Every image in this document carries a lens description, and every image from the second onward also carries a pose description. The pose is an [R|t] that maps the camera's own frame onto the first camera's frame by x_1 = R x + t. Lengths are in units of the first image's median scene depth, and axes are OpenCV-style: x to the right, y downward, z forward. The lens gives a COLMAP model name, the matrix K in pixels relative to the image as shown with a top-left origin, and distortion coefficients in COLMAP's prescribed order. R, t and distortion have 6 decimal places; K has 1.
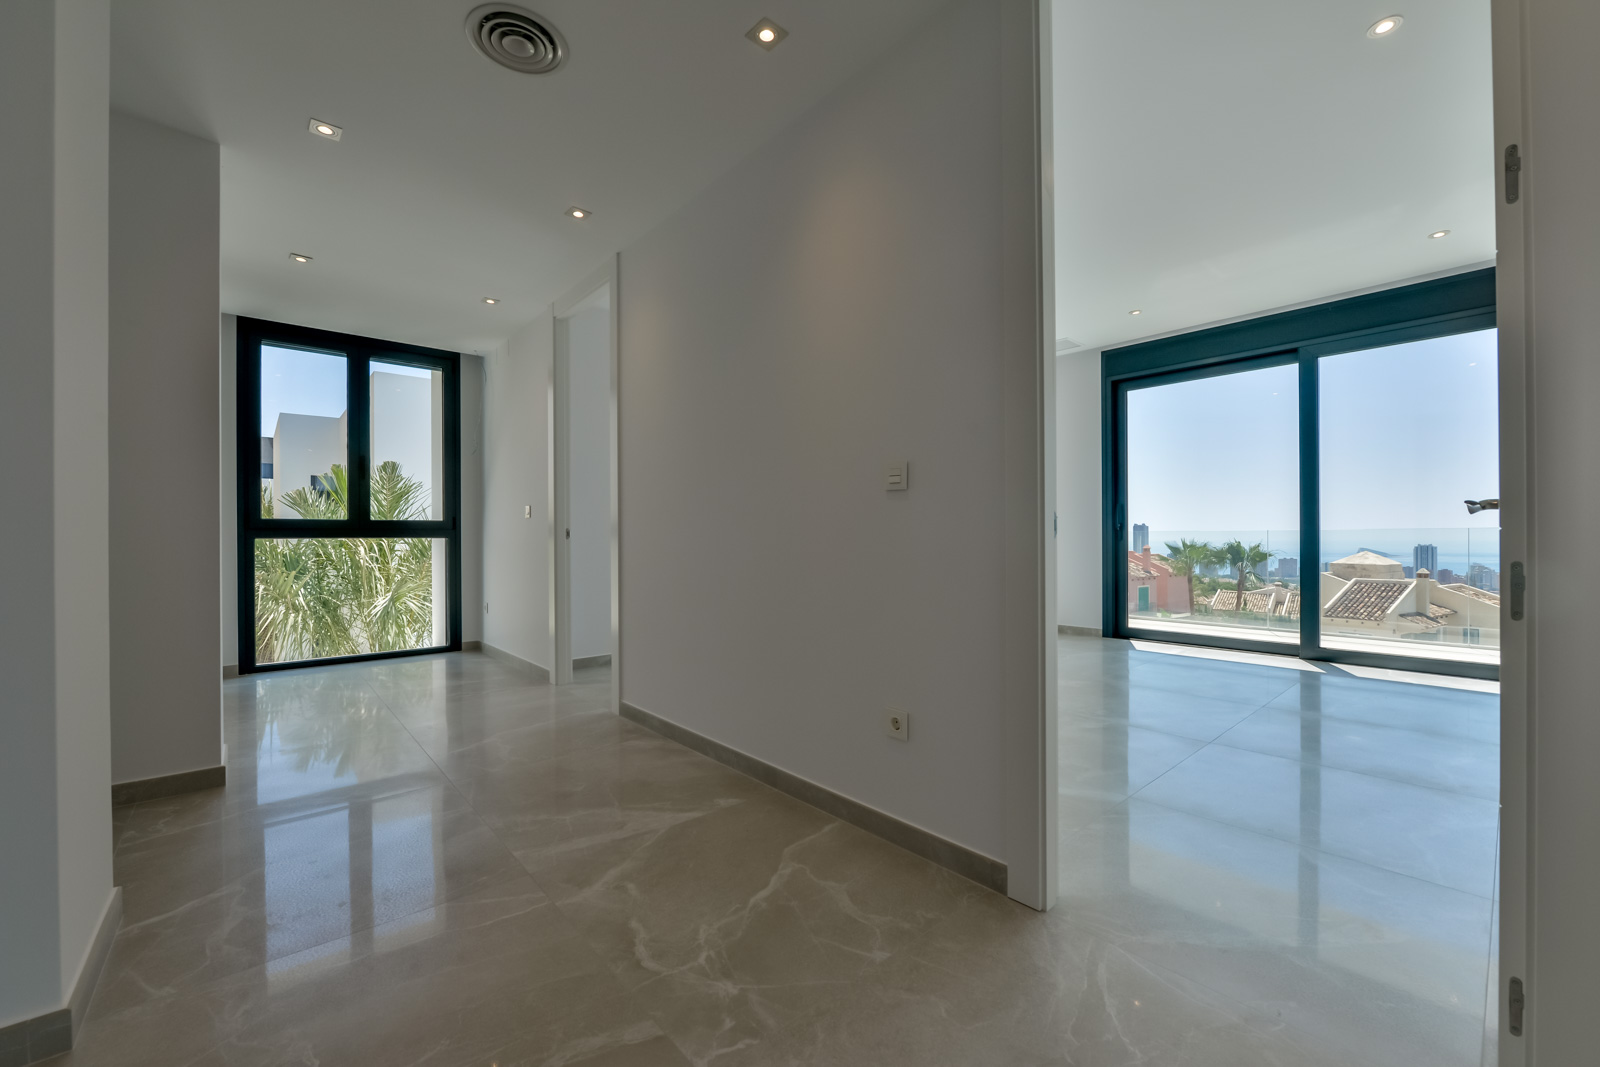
lens RADIAL K [[639.5, 0, 805.6], [0, 639.5, 536.8], [0, 0, 1]] dist [-0.002446, -0.001116]
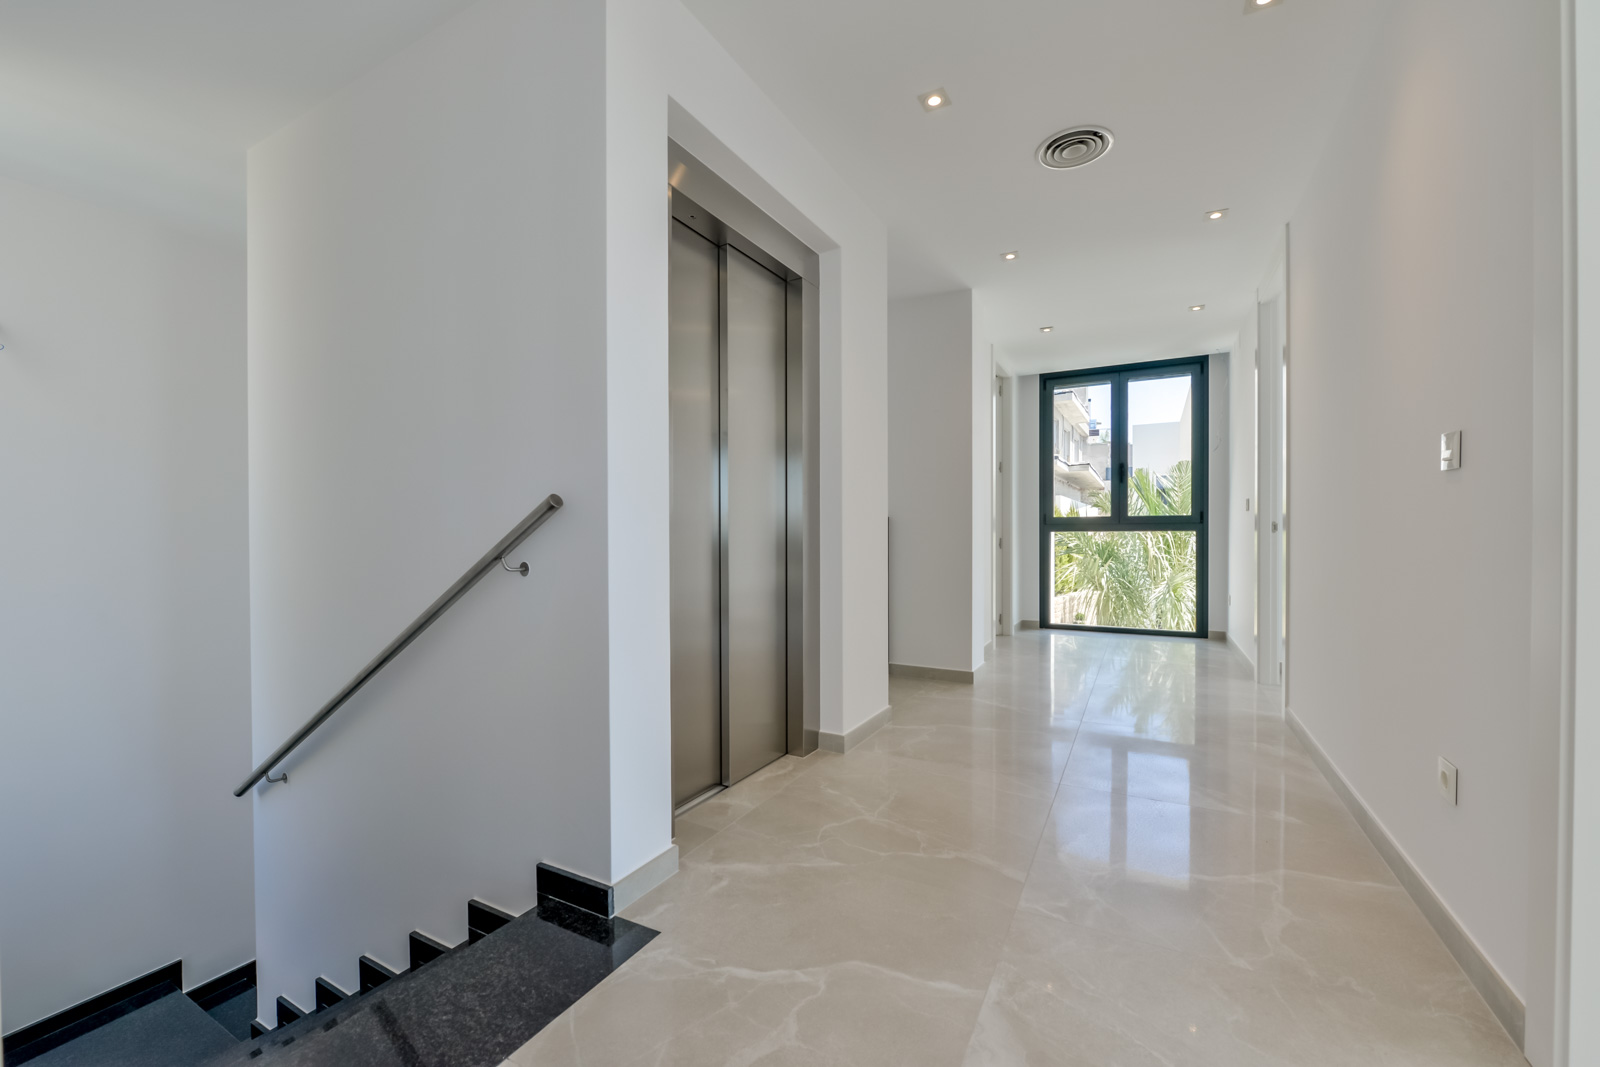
lens RADIAL K [[639.5, 0, 805.6], [0, 639.5, 536.8], [0, 0, 1]] dist [-0.002446, -0.001116]
pose [[0.355945, 0.010090, -0.934453, 0.223928], [0.000311, 0.999940, 0.010915, -0.000674], [0.934507, -0.004176, 0.355920, 0.011781]]
